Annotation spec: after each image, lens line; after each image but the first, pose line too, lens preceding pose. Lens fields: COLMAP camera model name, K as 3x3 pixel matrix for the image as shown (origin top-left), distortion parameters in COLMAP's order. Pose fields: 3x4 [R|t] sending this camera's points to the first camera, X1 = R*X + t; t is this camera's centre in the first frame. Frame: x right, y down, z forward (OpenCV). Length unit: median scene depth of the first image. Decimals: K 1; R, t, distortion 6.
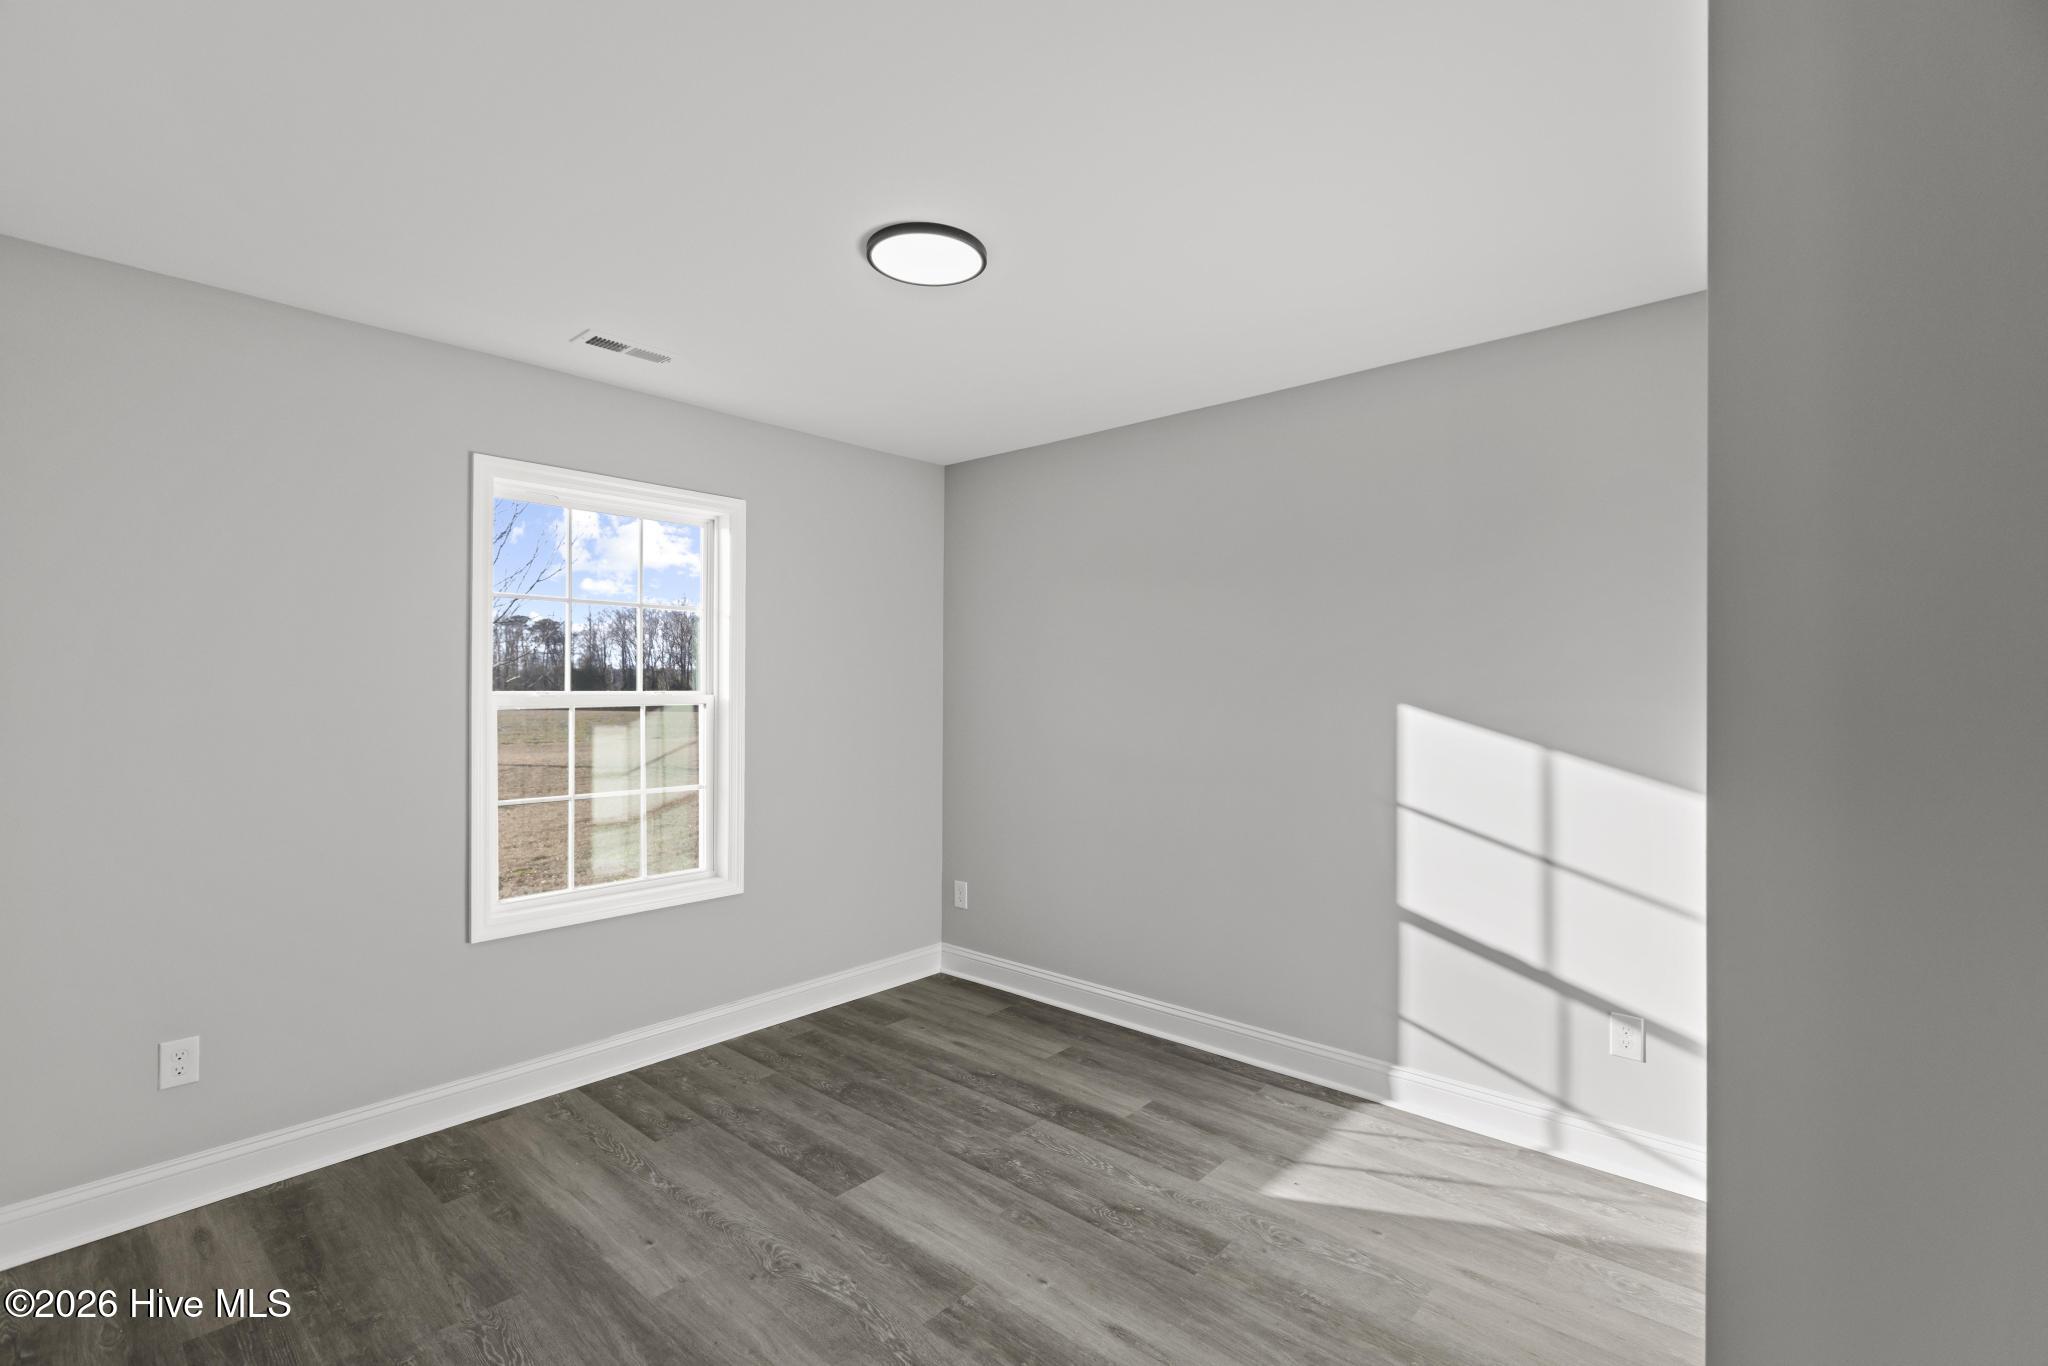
lens RADIAL K [[917.1, 0, 1029.2], [0, 917.1, 685.2], [0, 0, 1]] dist [0.003313, 0.000241]
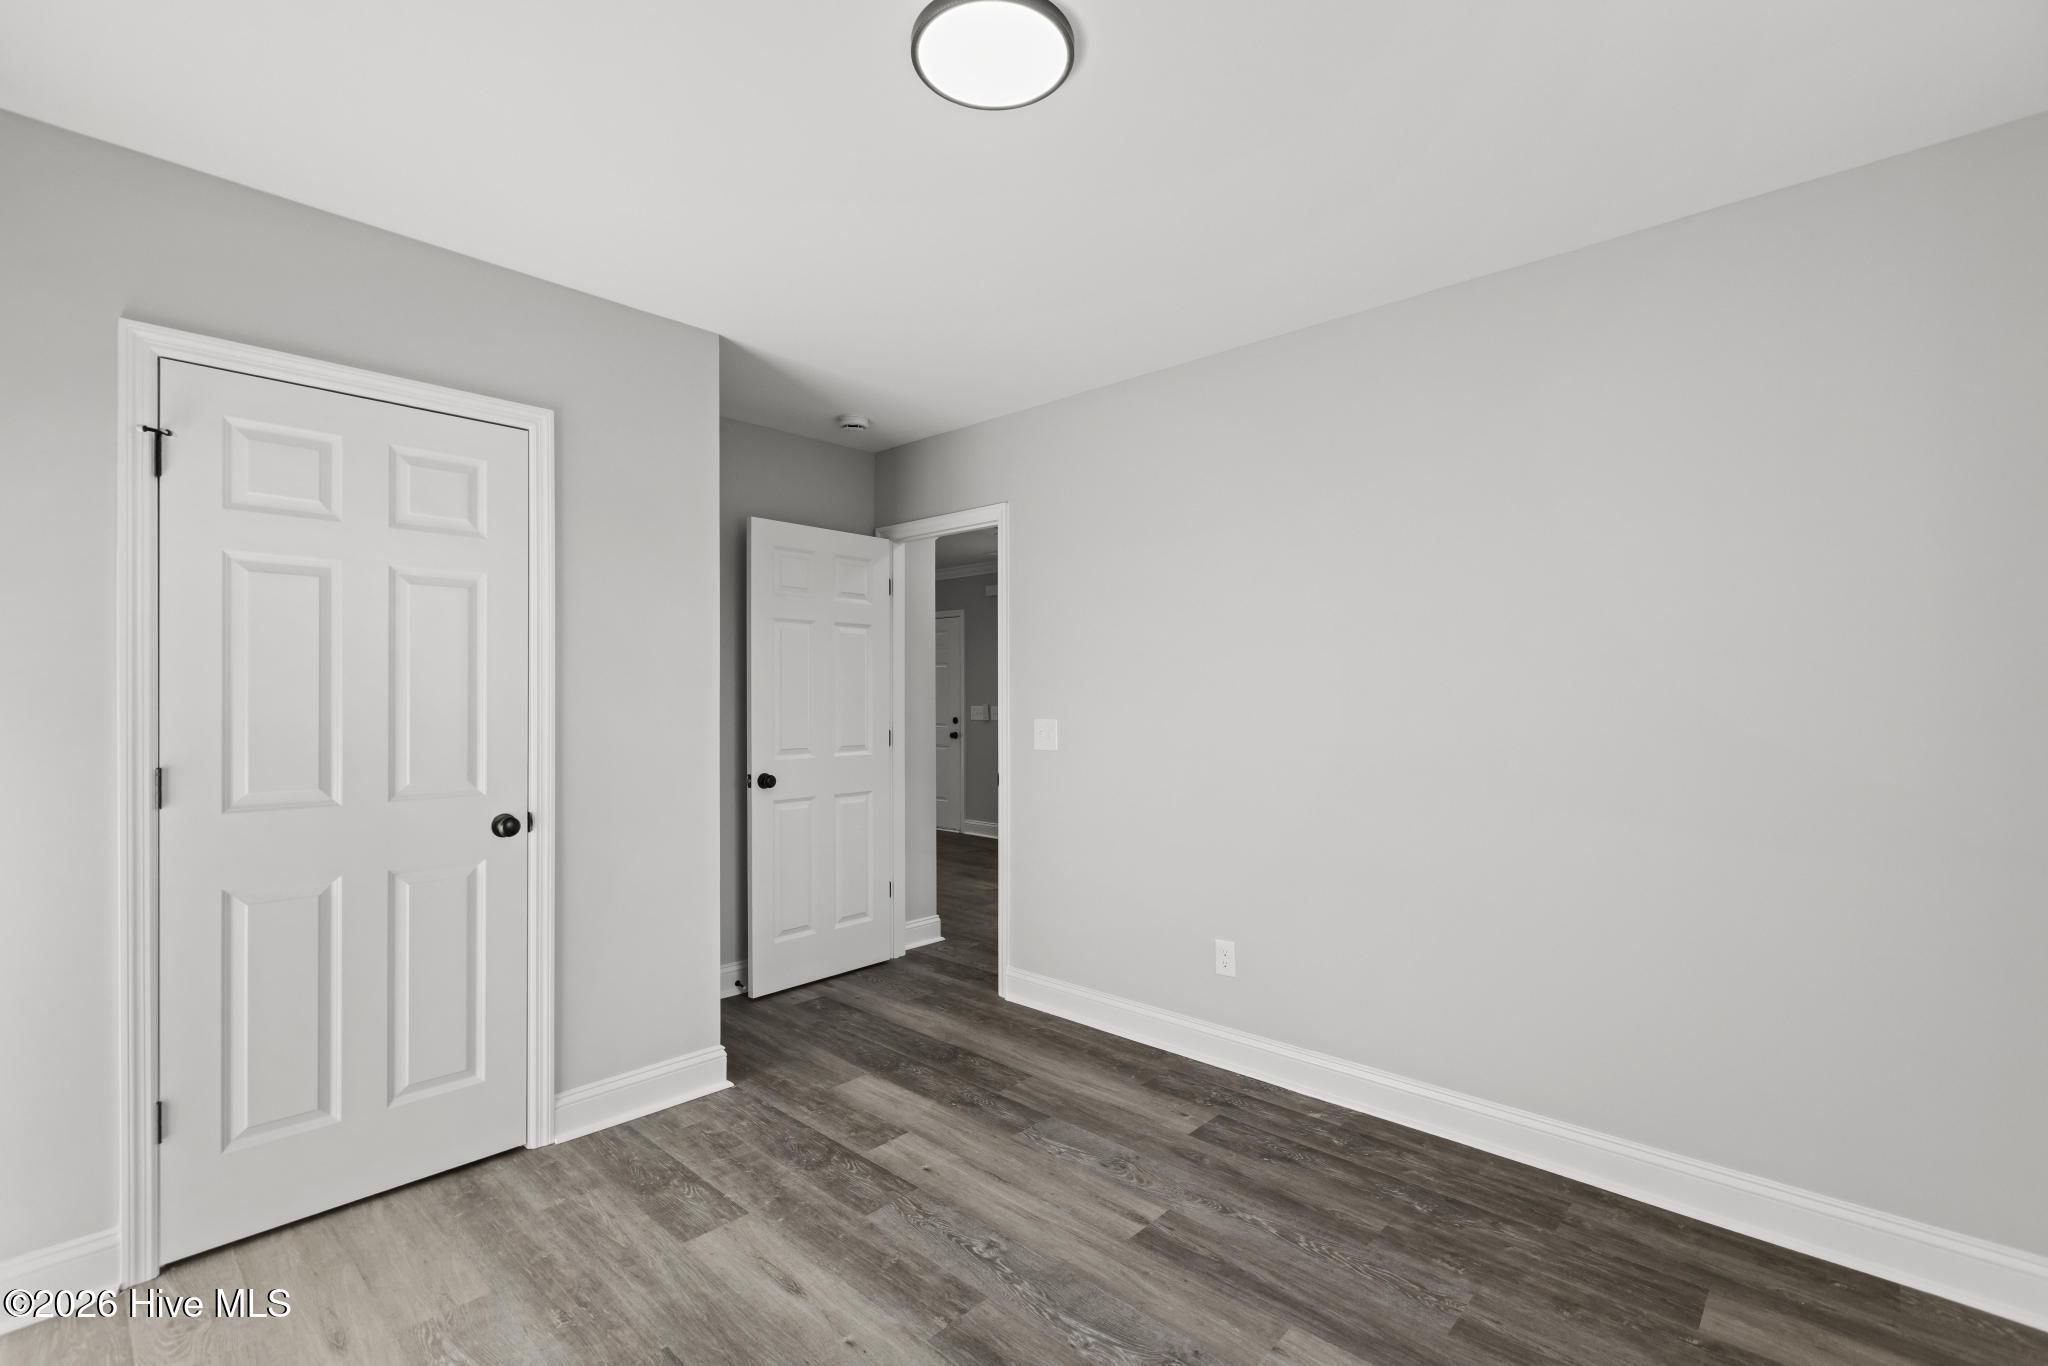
lens RADIAL K [[917.1, 0, 1029.2], [0, 917.1, 685.2], [0, 0, 1]] dist [0.003313, 0.000241]
pose [[-0.999771, -0.002246, 0.021259, -0.175447], [-0.002399, 0.999971, -0.007176, 0.048570], [-0.021242, -0.007225, -0.999748, 1.942599]]
